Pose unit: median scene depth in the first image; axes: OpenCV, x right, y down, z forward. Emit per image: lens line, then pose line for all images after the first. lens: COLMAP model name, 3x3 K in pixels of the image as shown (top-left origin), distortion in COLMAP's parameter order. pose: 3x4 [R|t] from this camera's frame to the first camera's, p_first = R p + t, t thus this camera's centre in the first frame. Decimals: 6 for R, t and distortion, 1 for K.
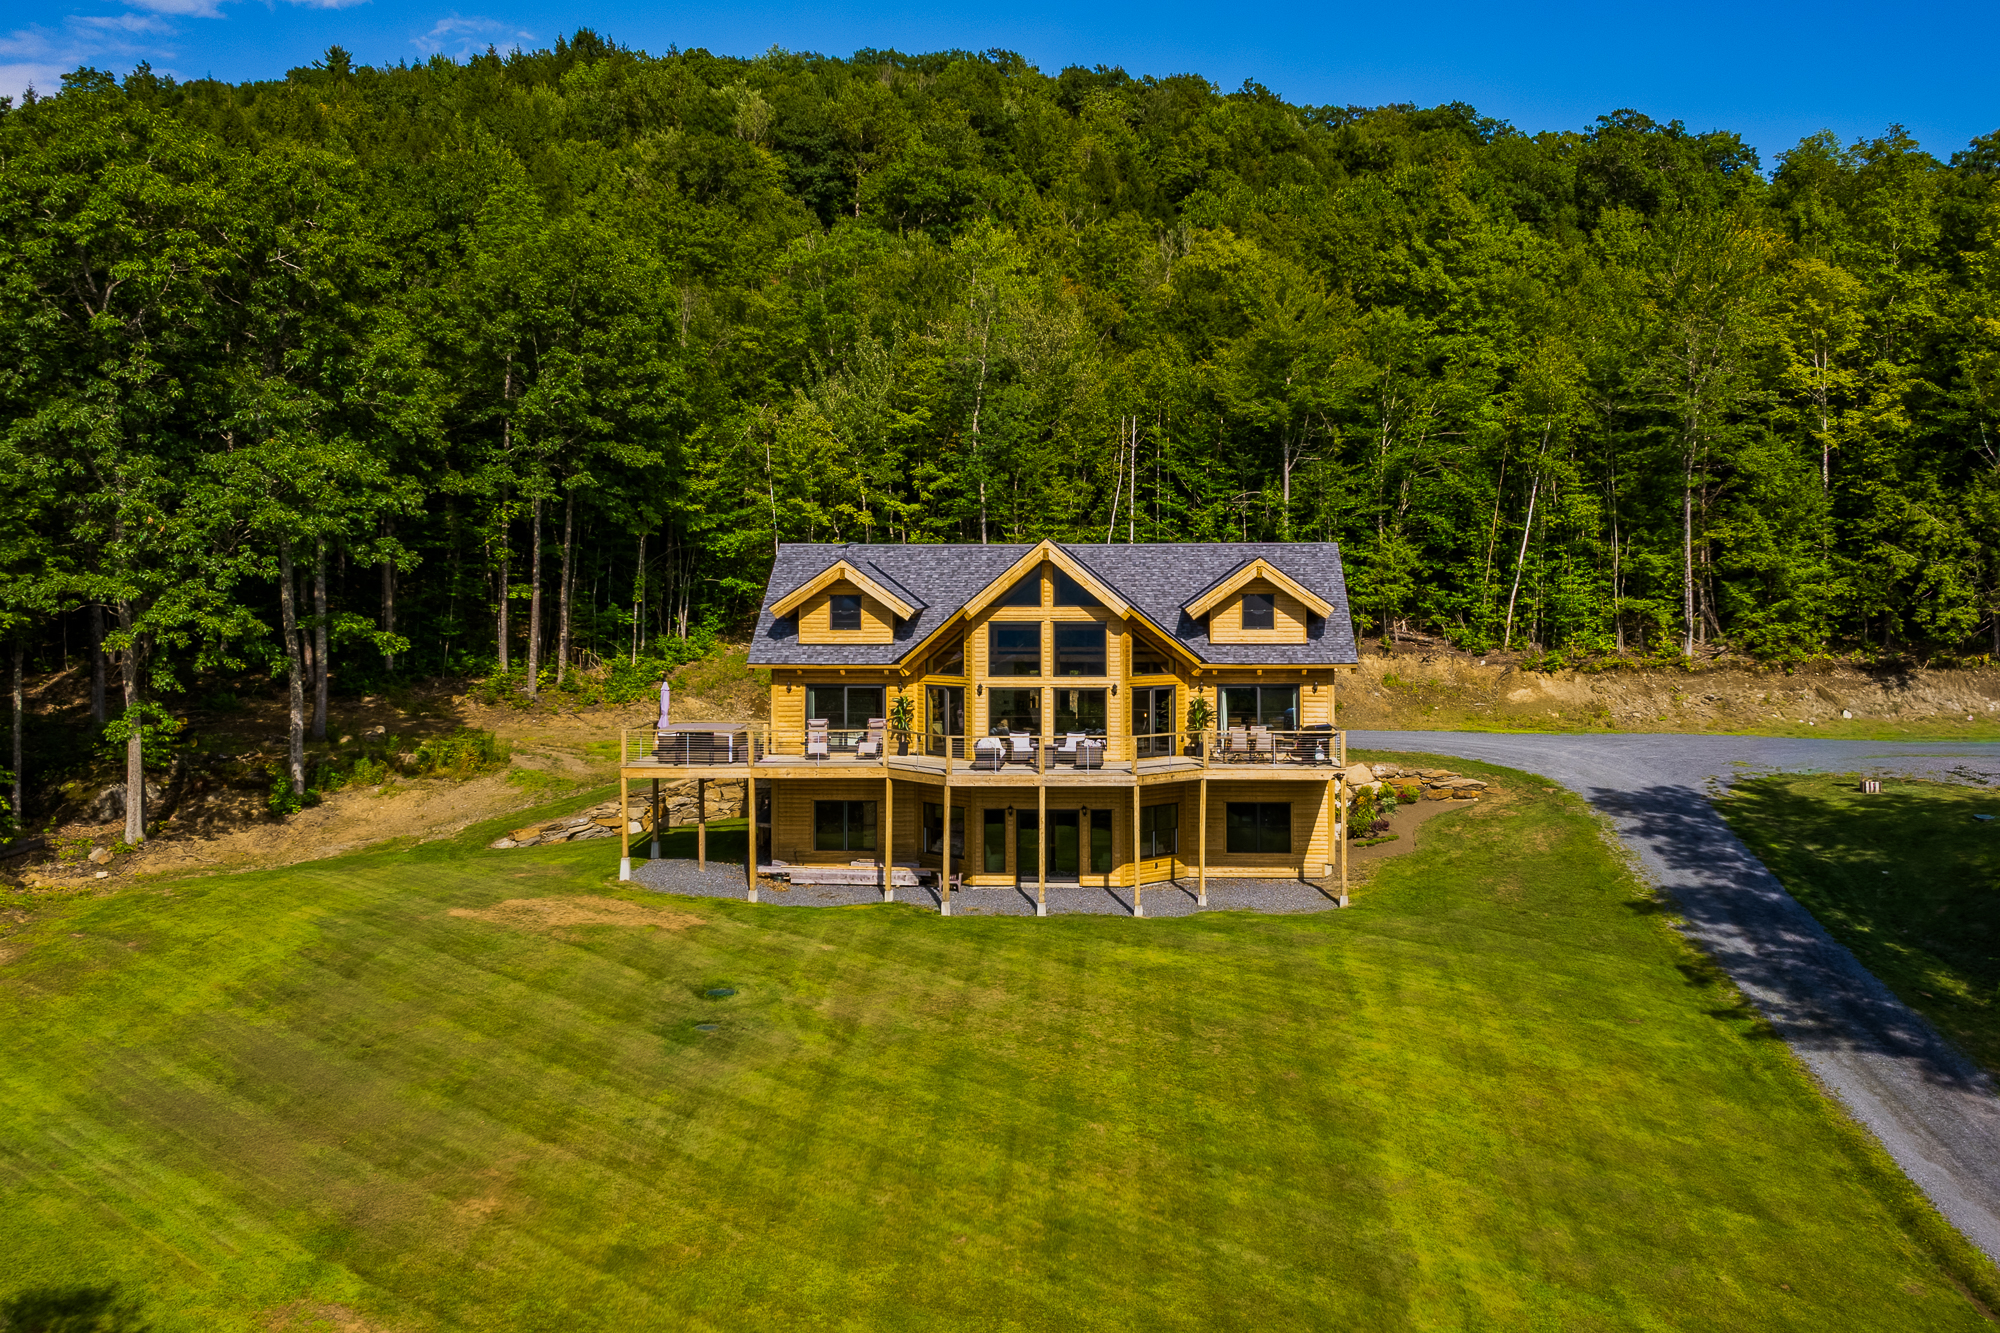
lens RADIAL K [[2080.9, 0, 952.5], [0, 2080.9, 662.5], [0, 0, 1]] dist [-0.016373, -0.015044]
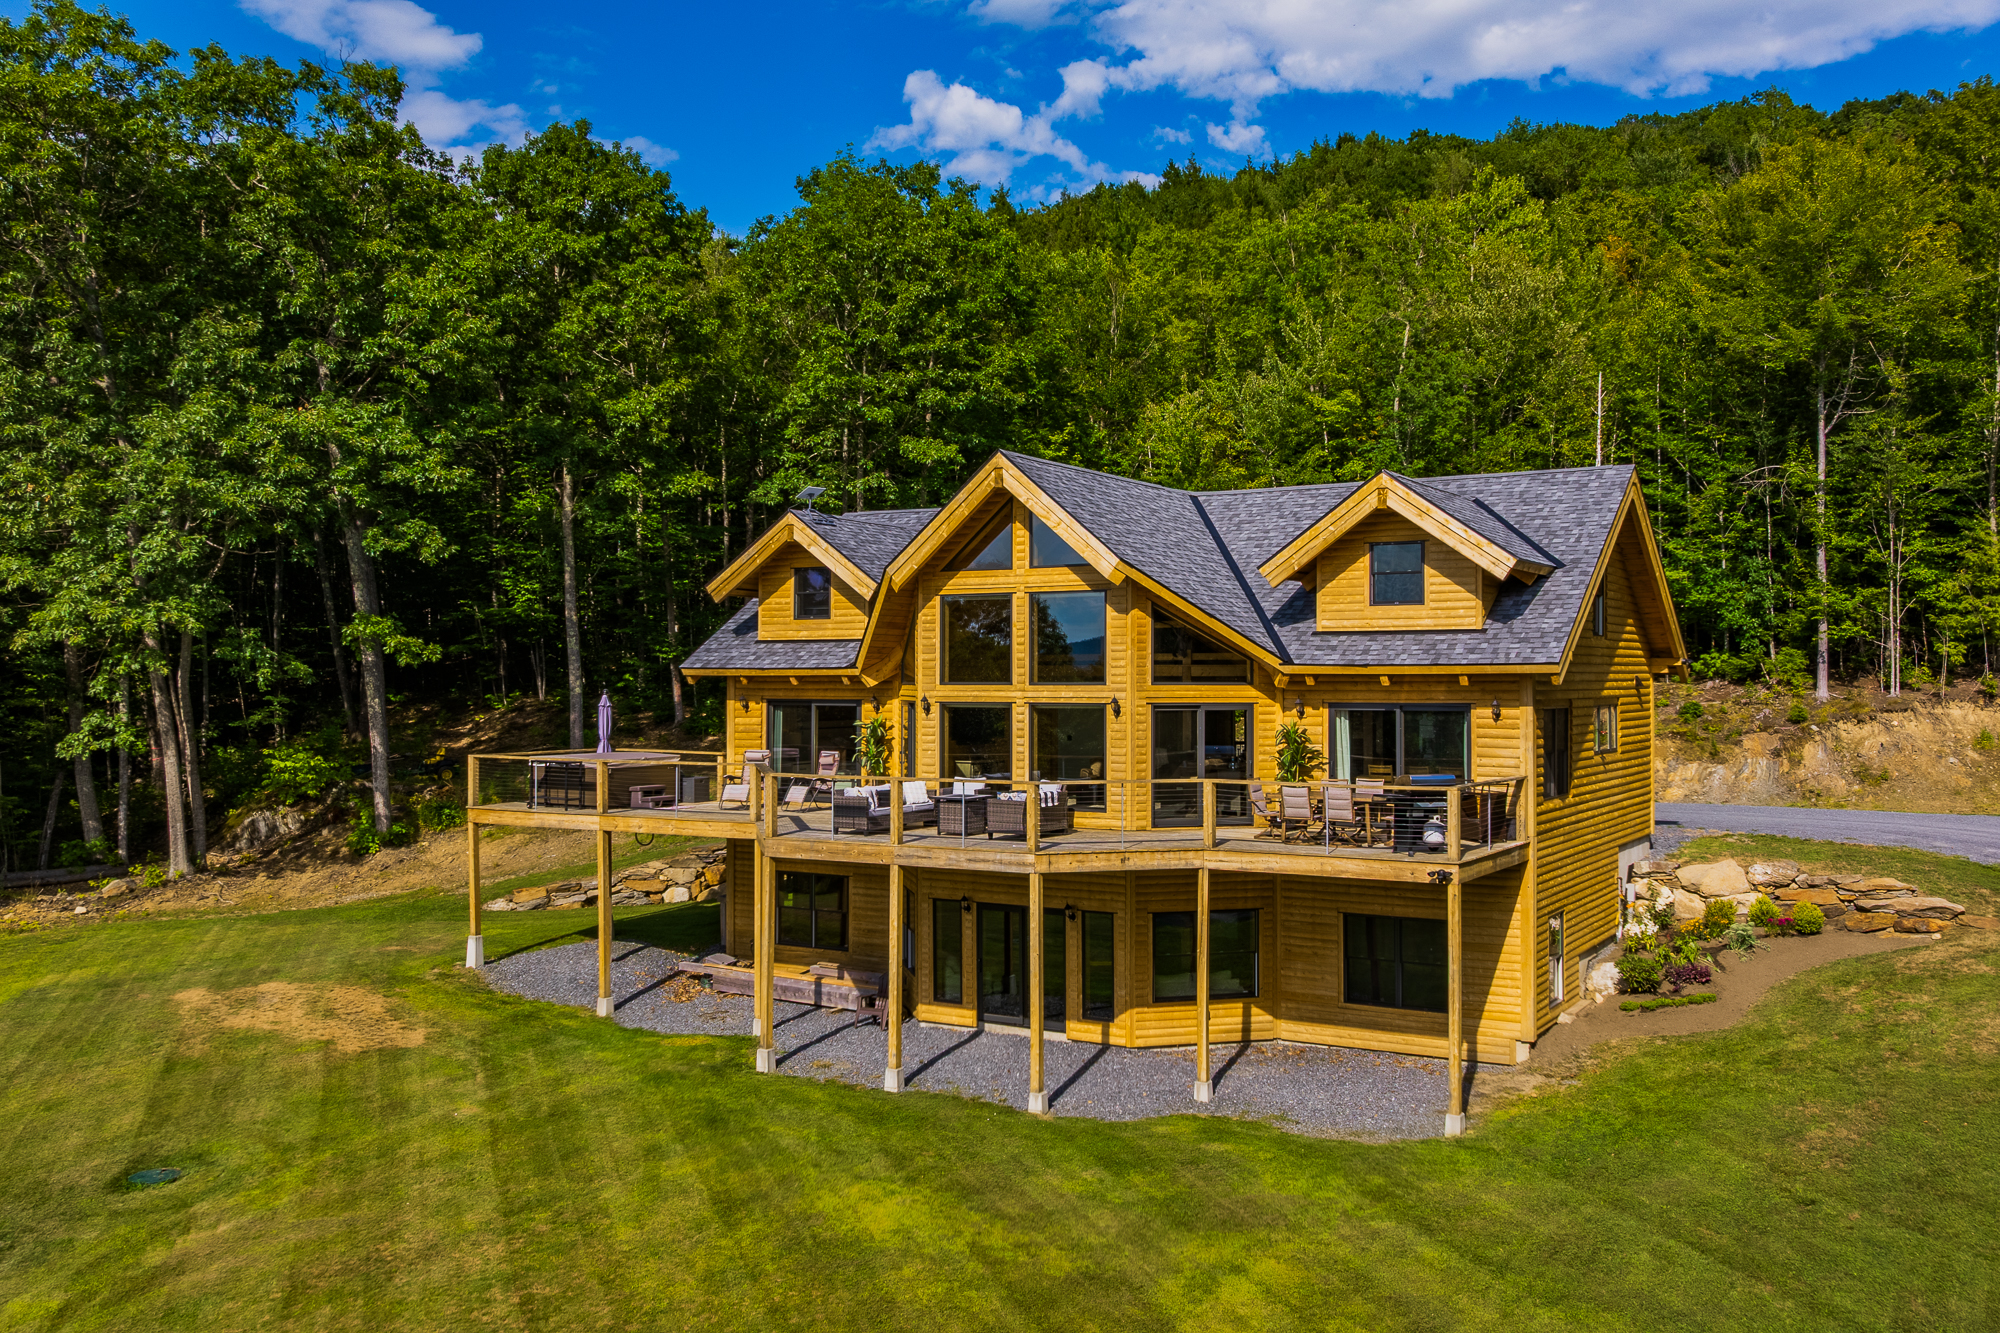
lens RADIAL K [[1740.4, 0, 985.5], [0, 1740.4, 708.9], [0, 0, 1]] dist [-0.027471, -0.007479]
pose [[0.885932, 0.012088, -0.463657, 0.260584], [-0.022980, 0.999577, -0.017851, 0.022181], [0.463245, 0.026469, 0.885835, 0.529959]]
